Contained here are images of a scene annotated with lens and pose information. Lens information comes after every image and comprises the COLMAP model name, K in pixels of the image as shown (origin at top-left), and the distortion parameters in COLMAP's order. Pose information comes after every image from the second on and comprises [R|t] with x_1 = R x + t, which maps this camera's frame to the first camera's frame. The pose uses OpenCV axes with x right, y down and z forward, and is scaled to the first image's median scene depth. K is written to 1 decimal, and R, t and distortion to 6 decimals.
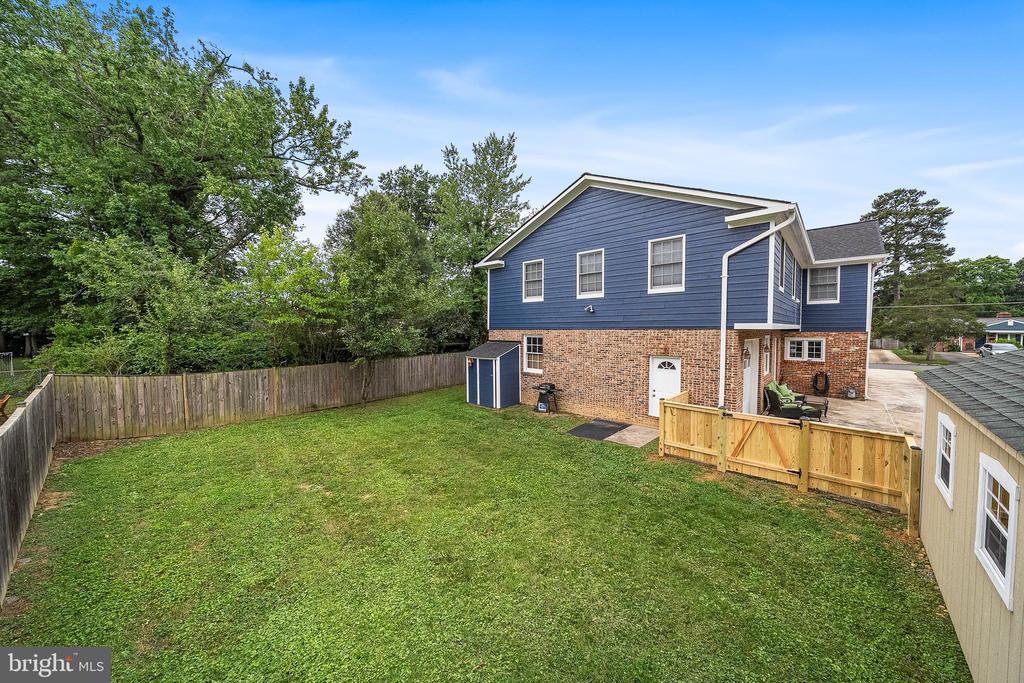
lens RADIAL K [[351.5, 0, 509.1], [0, 351.5, 340.9], [0, 0, 1]] dist [-0.000958, -0.000043]
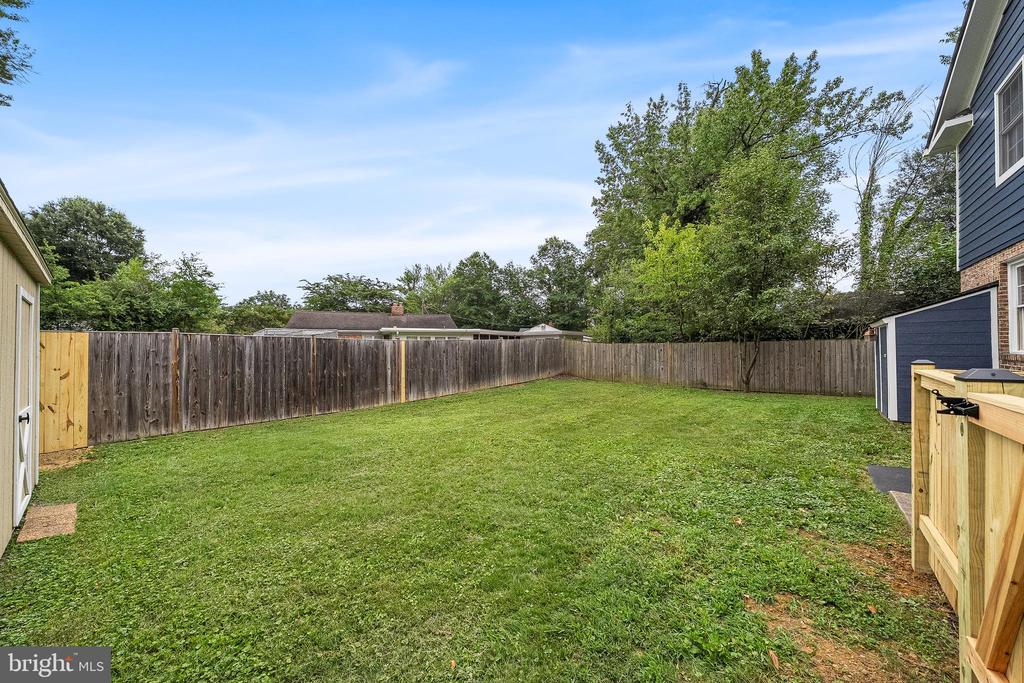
lens RADIAL K [[351.5, 0, 503.3], [0, 351.5, 337.2], [0, 0, 1]] dist [-0.000958, -0.000043]
pose [[0.044083, -0.019314, -0.998841, 0.426309], [-0.033388, 0.999226, -0.020795, 0.097028], [0.998470, 0.034266, 0.043404, 0.399126]]
